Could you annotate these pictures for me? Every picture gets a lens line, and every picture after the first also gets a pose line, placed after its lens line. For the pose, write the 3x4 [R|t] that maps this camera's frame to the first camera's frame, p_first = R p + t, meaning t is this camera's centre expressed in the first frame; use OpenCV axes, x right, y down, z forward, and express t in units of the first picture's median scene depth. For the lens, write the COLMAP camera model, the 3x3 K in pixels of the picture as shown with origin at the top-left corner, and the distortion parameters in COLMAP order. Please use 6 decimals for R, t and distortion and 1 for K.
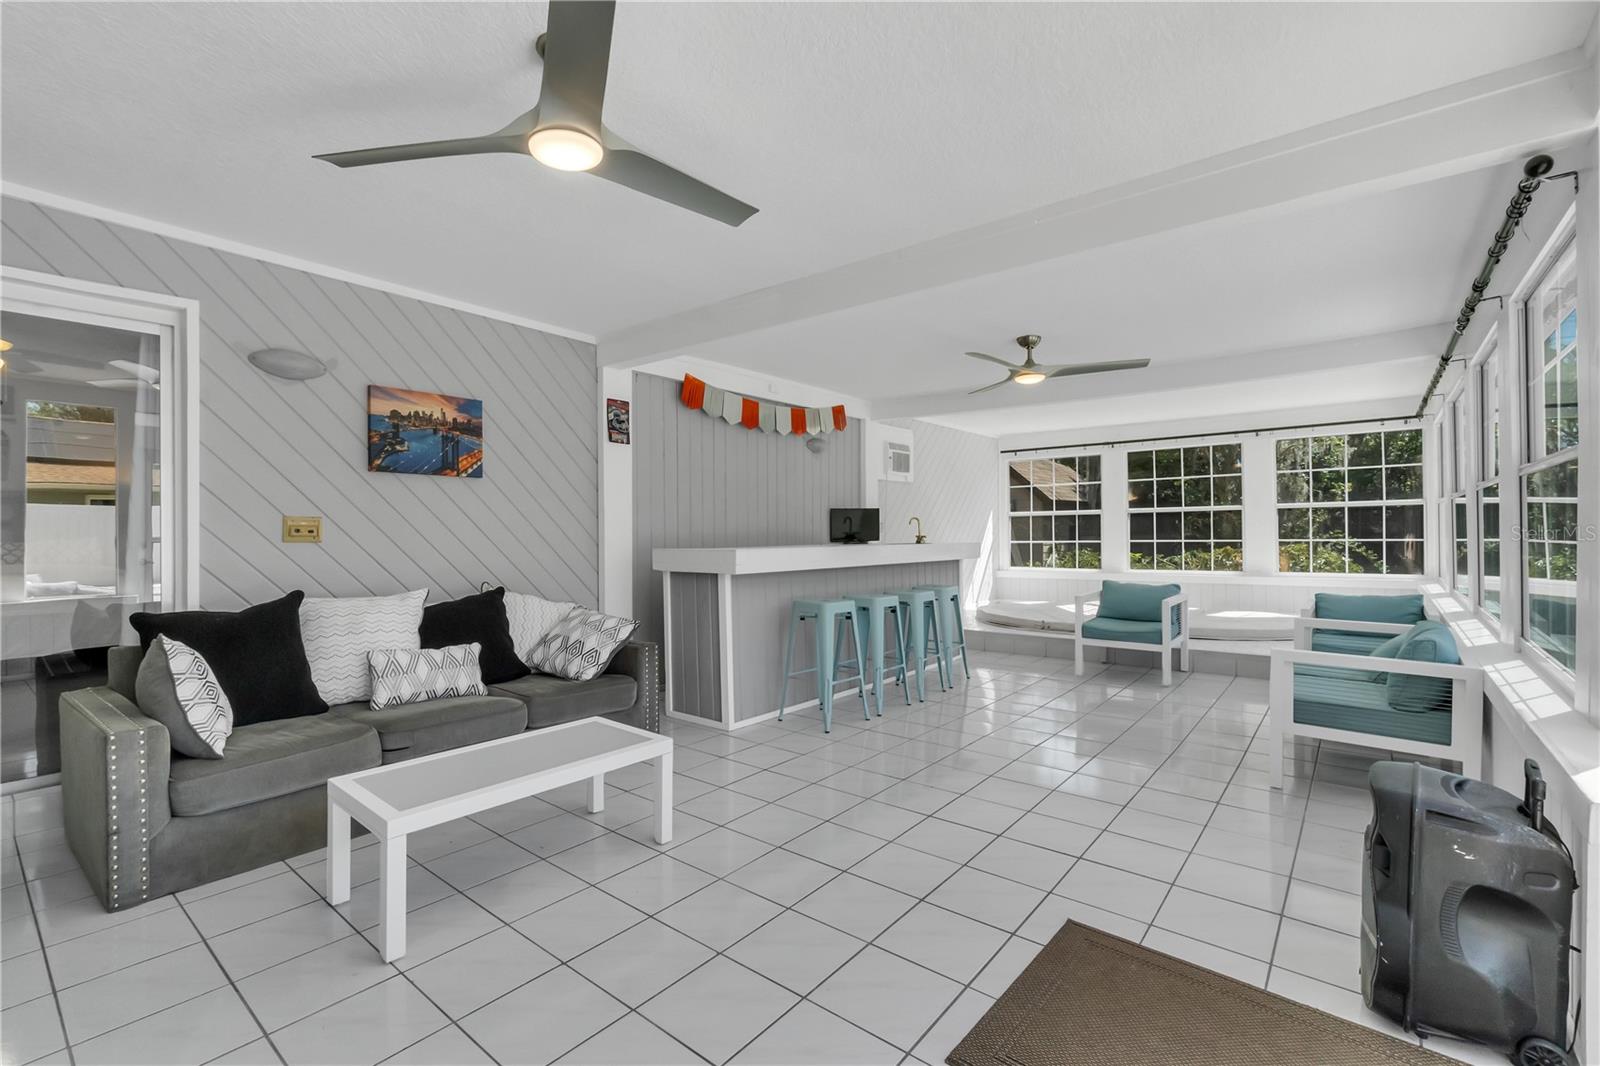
lens RADIAL K [[690.7, 0, 793.7], [0, 690.7, 529.5], [0, 0, 1]] dist [-0.000769, 0.000136]
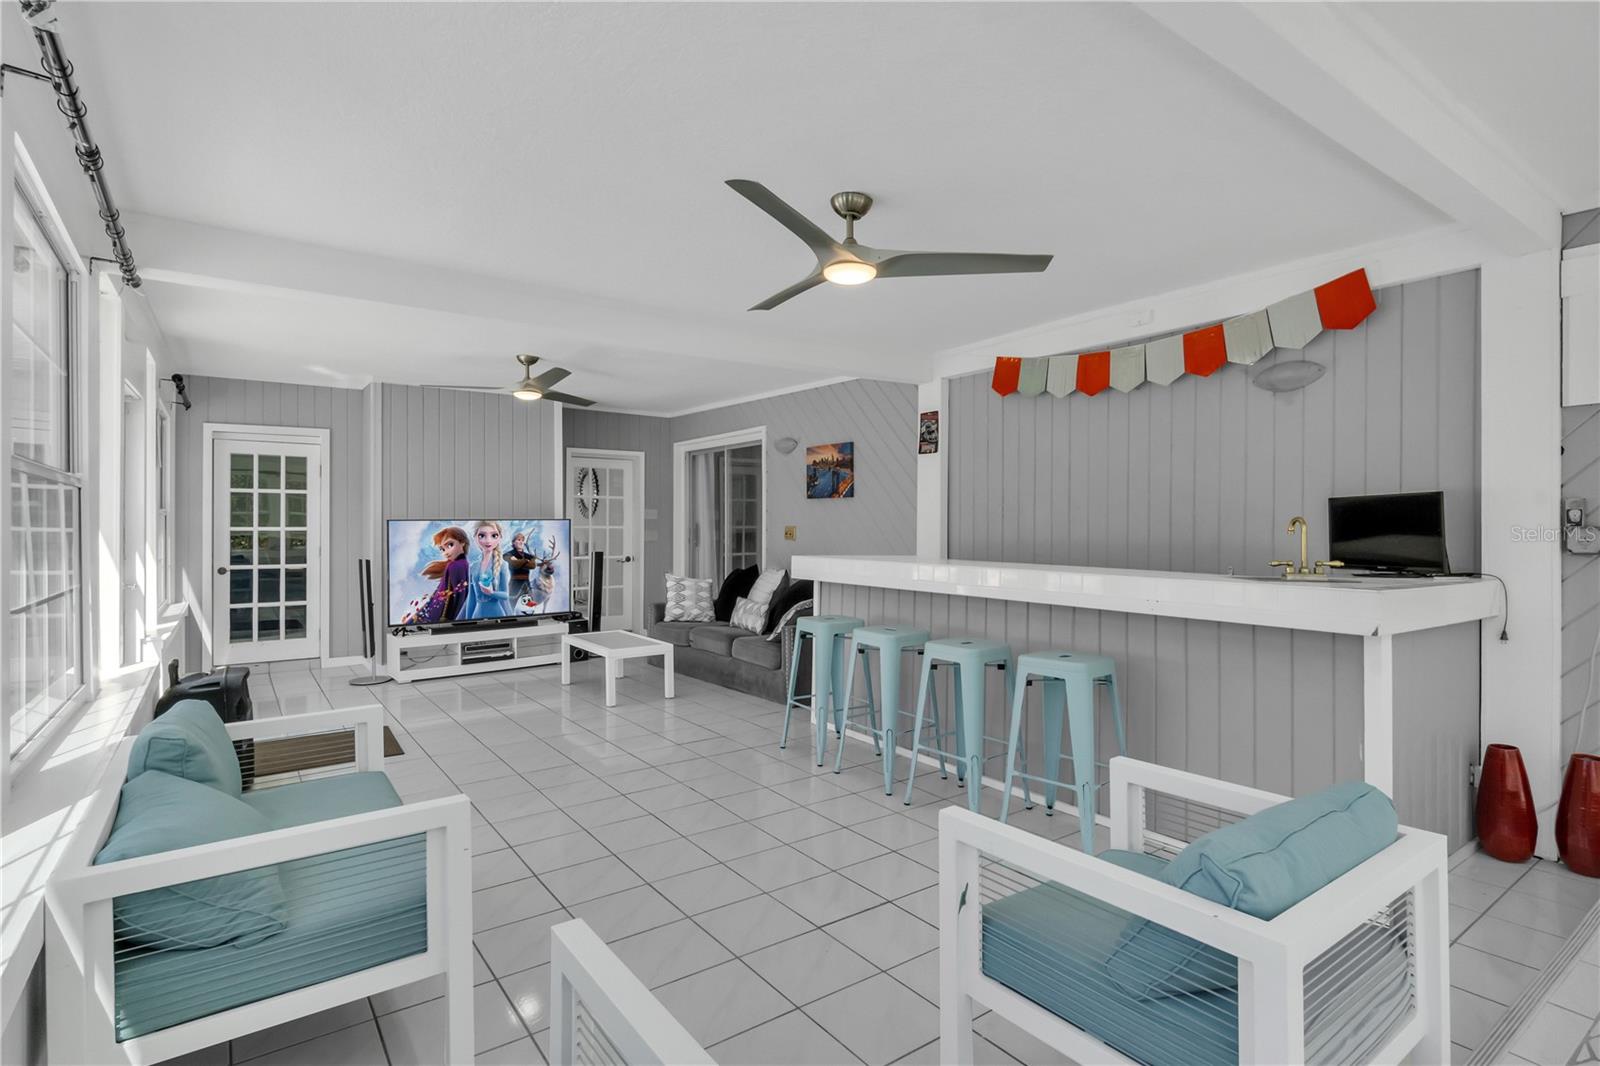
lens RADIAL K [[799.0, 0, 800.0], [0, 799.0, 533.0], [0, 0, 1]] dist [-0.000704, 0.000061]
pose [[-0.264338, 0.011581, -0.964360, 0.979058], [-0.002677, 0.999915, 0.012742, -0.019273], [0.964426, 0.005950, -0.264285, 1.143844]]
